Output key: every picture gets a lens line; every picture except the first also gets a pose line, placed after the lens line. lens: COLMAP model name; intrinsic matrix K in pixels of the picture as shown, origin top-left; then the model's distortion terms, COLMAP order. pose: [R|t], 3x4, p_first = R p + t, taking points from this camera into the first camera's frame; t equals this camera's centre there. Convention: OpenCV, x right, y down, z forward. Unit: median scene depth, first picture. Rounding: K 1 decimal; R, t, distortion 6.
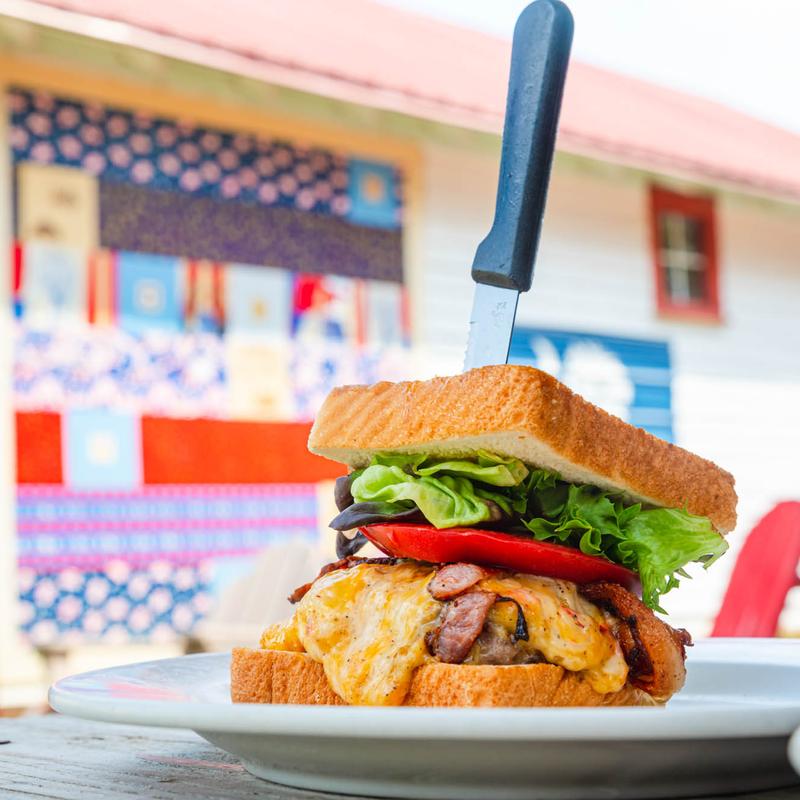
lens RADIAL K [[1628.8, 0, 404.3], [0, 1628.8, 400.0], [0, 0, 1]] dist [-0.028159, 0.000000]
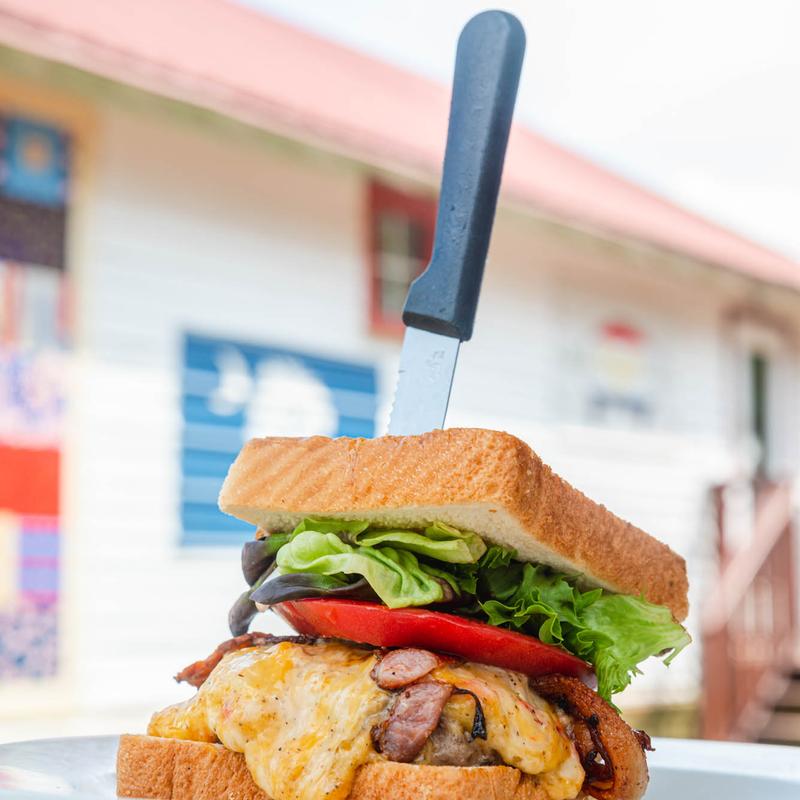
lens RADIAL K [[1956.3, 0, 396.3], [0, 1956.3, 399.5], [0, 0, 1]] dist [0.019998, 0.000000]
pose [[0.984480, 0.060539, 0.164722, -0.152229], [-0.058271, 0.998128, -0.018574, -0.014282], [-0.165538, 0.008687, 0.986165, -0.048208]]
